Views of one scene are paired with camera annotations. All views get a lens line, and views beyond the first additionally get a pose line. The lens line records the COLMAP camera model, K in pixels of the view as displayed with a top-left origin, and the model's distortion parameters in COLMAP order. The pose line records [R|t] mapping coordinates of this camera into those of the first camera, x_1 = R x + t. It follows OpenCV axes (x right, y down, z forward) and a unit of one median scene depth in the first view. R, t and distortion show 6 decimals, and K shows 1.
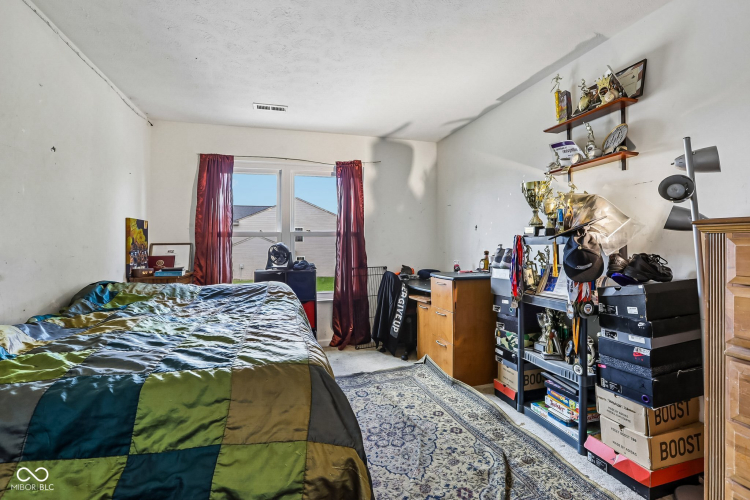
lens RADIAL K [[345.7, 0, 375.3], [0, 345.7, 240.1], [0, 0, 1]] dist [-0.064429, 0.022058]
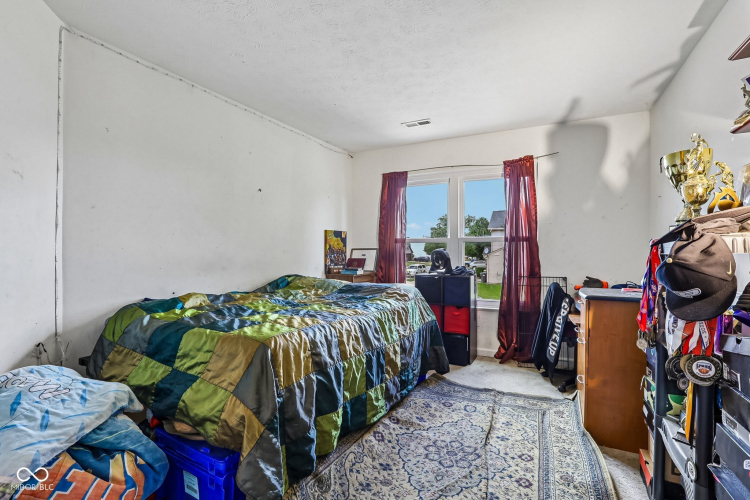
lens RADIAL K [[344.1, 0, 378.7], [0, 344.1, 251.8], [0, 0, 1]] dist [-0.059043, 0.022363]
pose [[0.716820, 0.010441, -0.697180, 0.372391], [0.004213, 0.999805, 0.019306, -0.003508], [0.697246, -0.016776, 0.716636, 0.135760]]
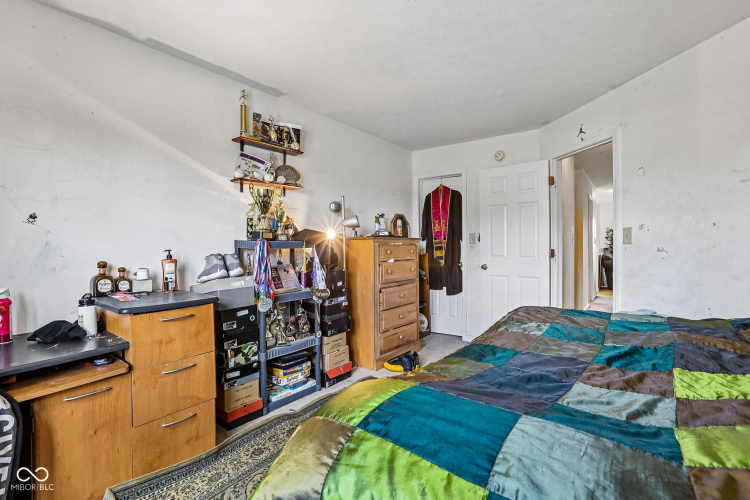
lens RADIAL K [[344.1, 0, 378.7], [0, 344.1, 251.8], [0, 0, 1]] dist [-0.059043, 0.022363]
pose [[-0.612852, 0.008798, 0.790149, -0.449301], [0.008234, 0.999955, -0.004747, 0.022319], [-0.790155, 0.003597, -0.612897, 1.039326]]
